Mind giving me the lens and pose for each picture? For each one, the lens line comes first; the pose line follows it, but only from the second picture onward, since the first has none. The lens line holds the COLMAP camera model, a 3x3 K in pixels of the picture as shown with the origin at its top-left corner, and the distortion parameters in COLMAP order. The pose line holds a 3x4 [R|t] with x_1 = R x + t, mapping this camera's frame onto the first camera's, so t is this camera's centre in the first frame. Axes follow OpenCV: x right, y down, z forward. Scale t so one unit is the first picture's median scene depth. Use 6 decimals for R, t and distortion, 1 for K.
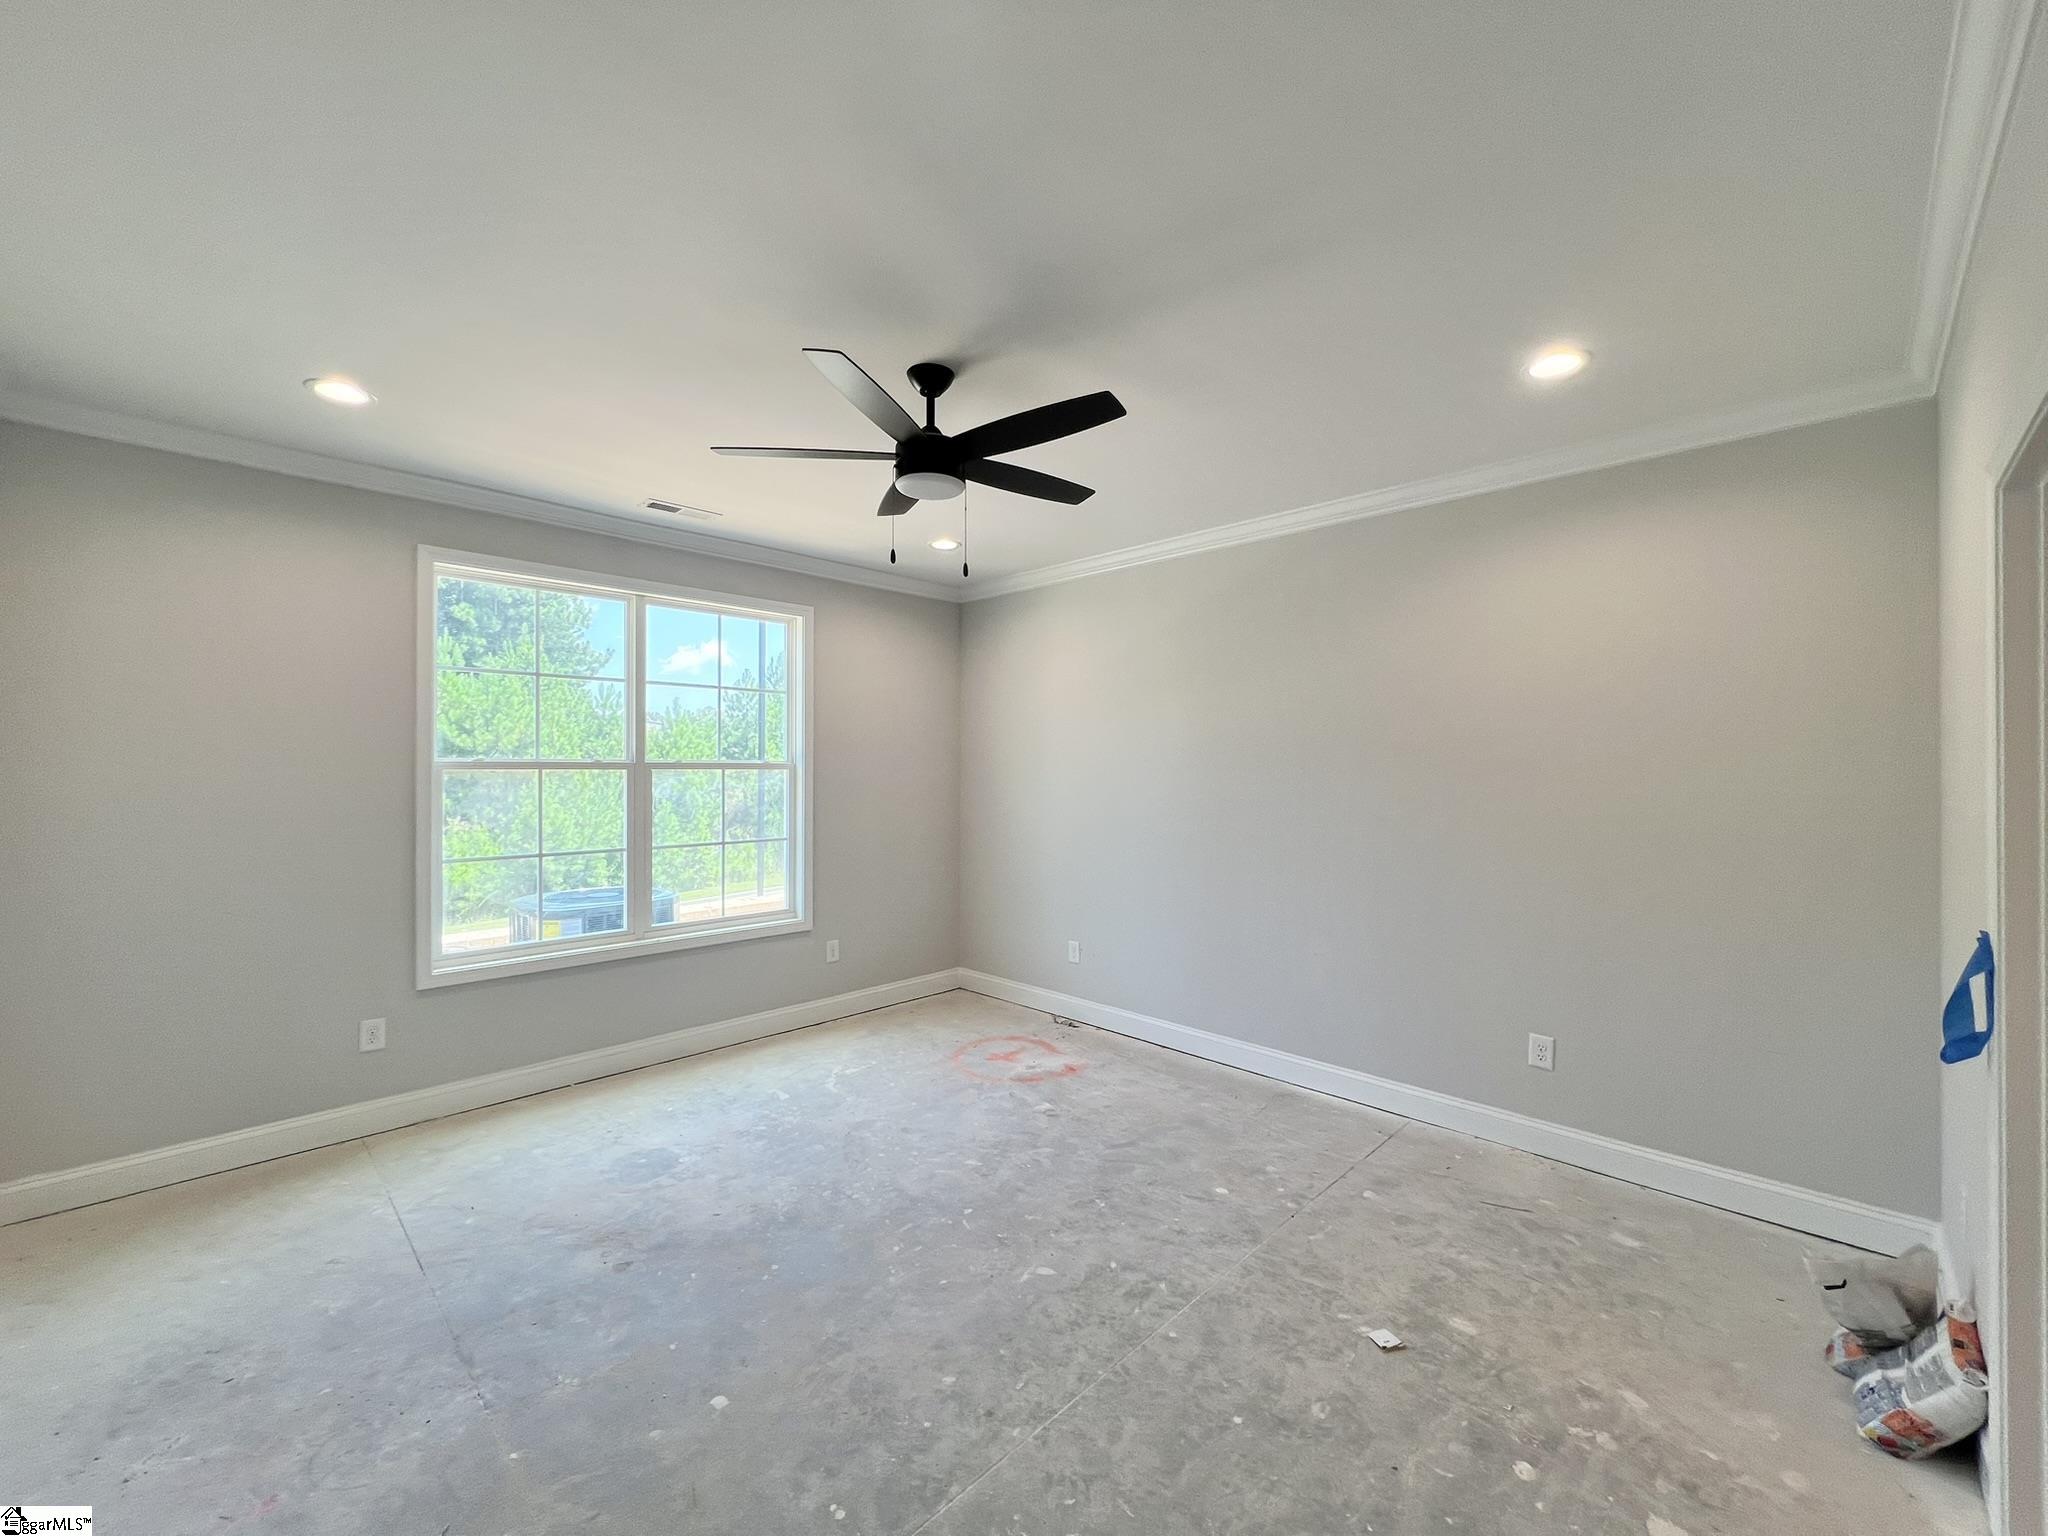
lens RADIAL K [[817.1, 0, 1018.4], [0, 817.1, 771.7], [0, 0, 1]] dist [-0.011878, 0.000013]
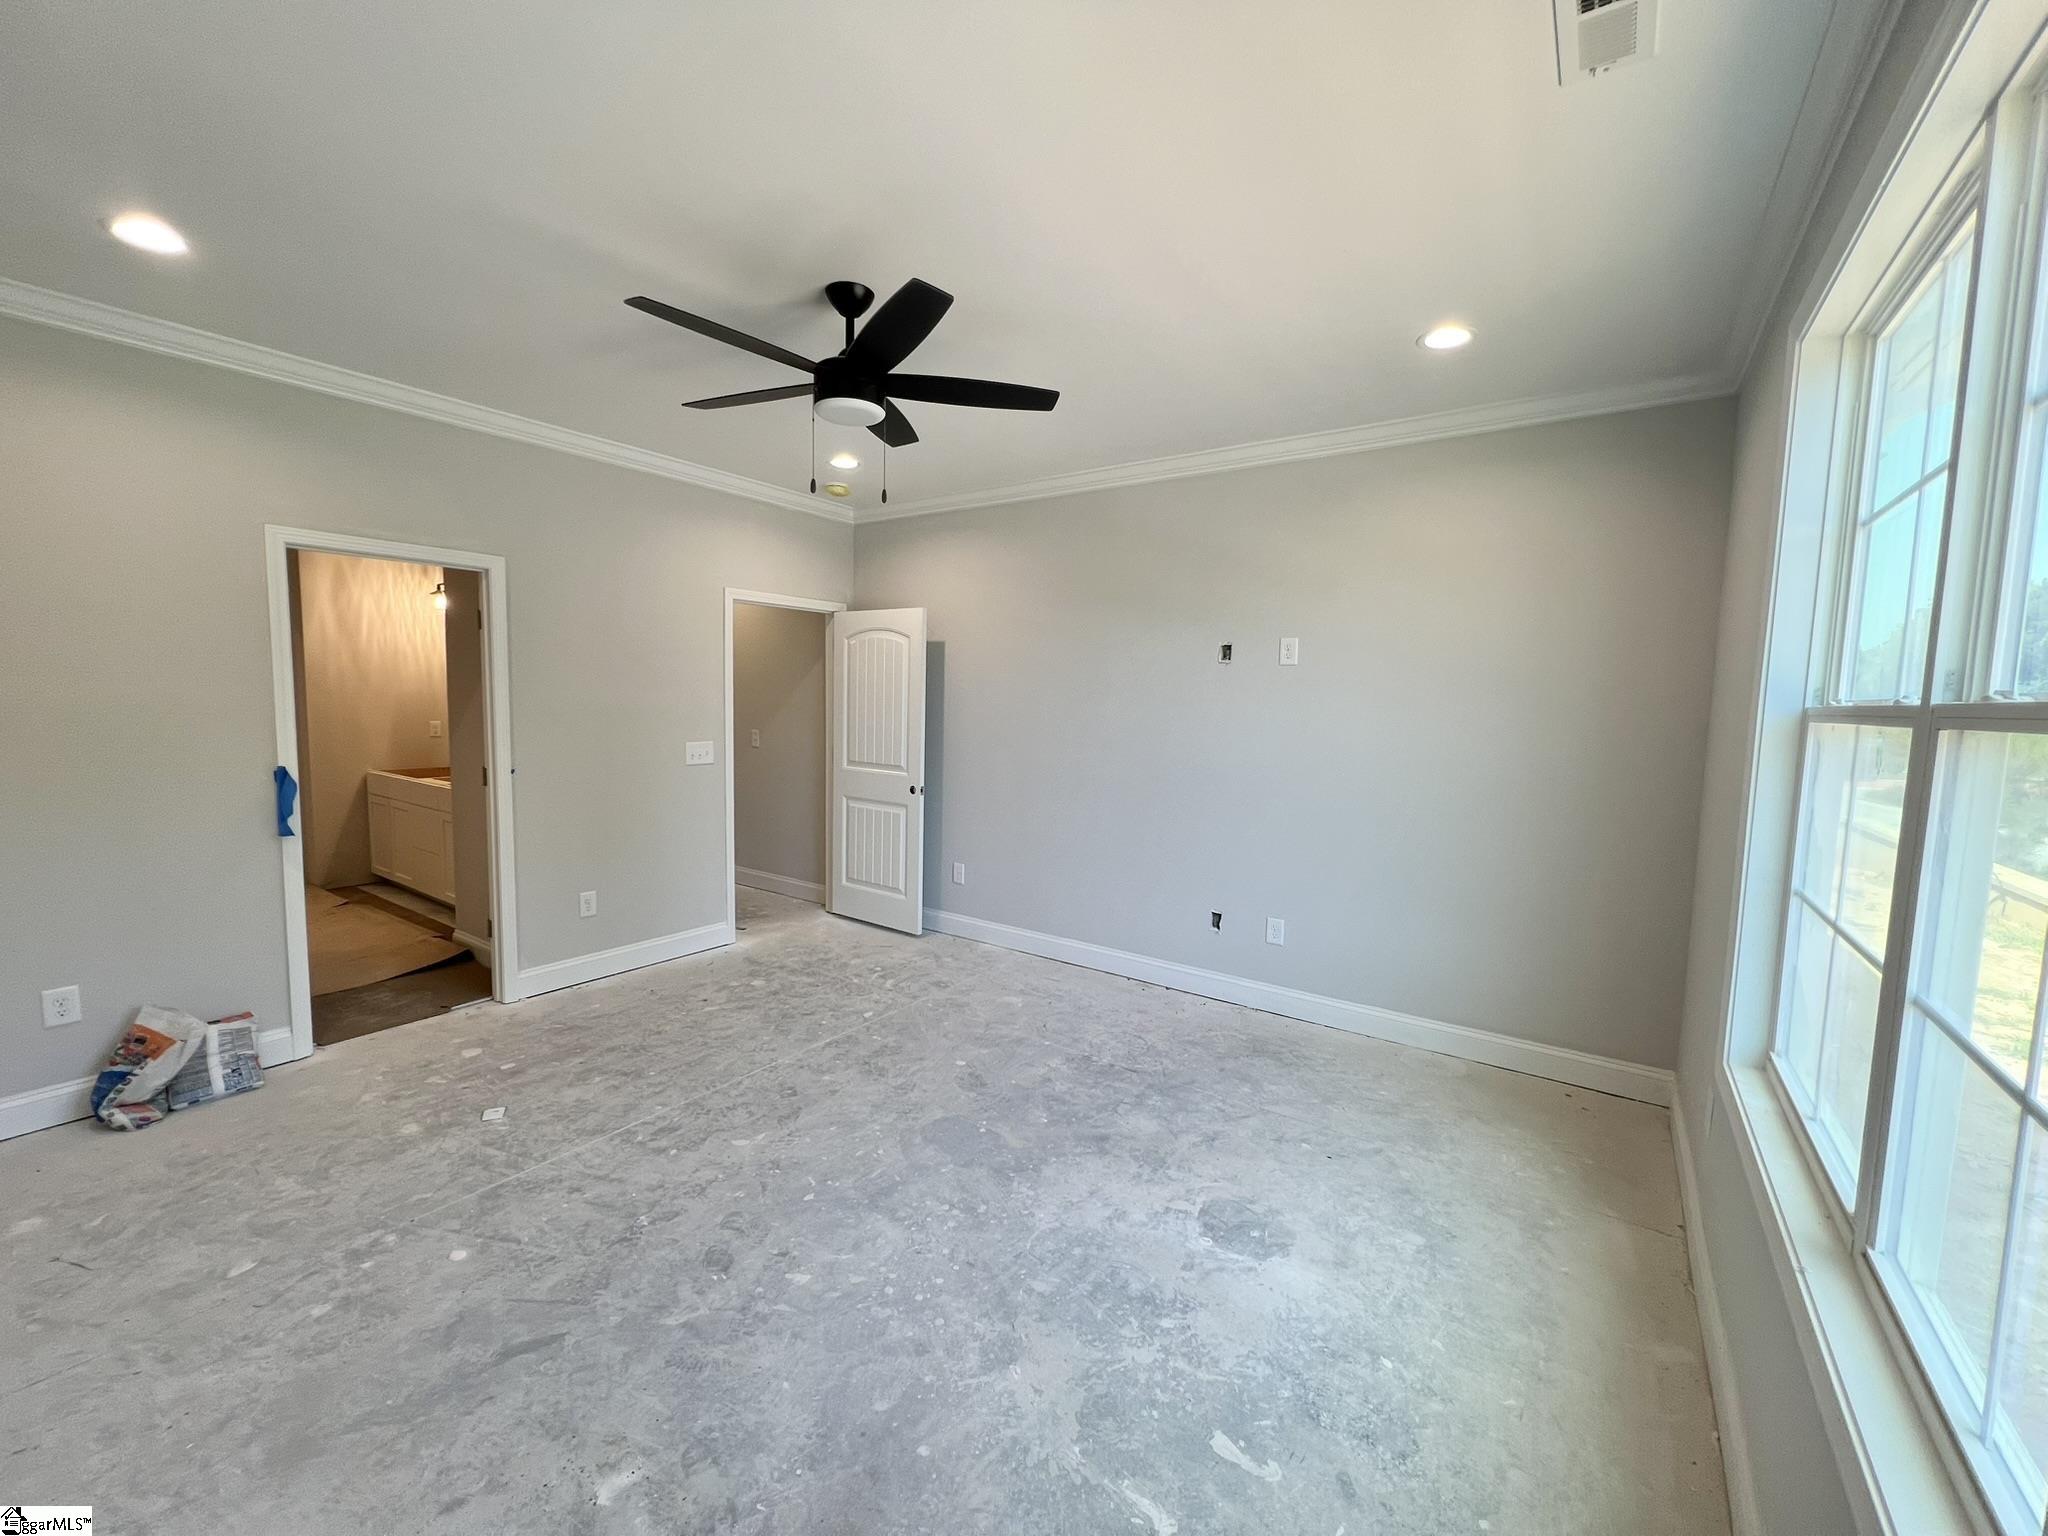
lens RADIAL K [[820.5, 0, 1024.9], [0, 820.5, 769.8], [0, 0, 1]] dist [-0.001835, 0.001002]
pose [[-0.984778, -0.010060, -0.173525, -0.139370], [-0.026083, 0.995573, 0.090302, -0.010809], [0.171848, 0.093453, -0.980681, 1.956779]]
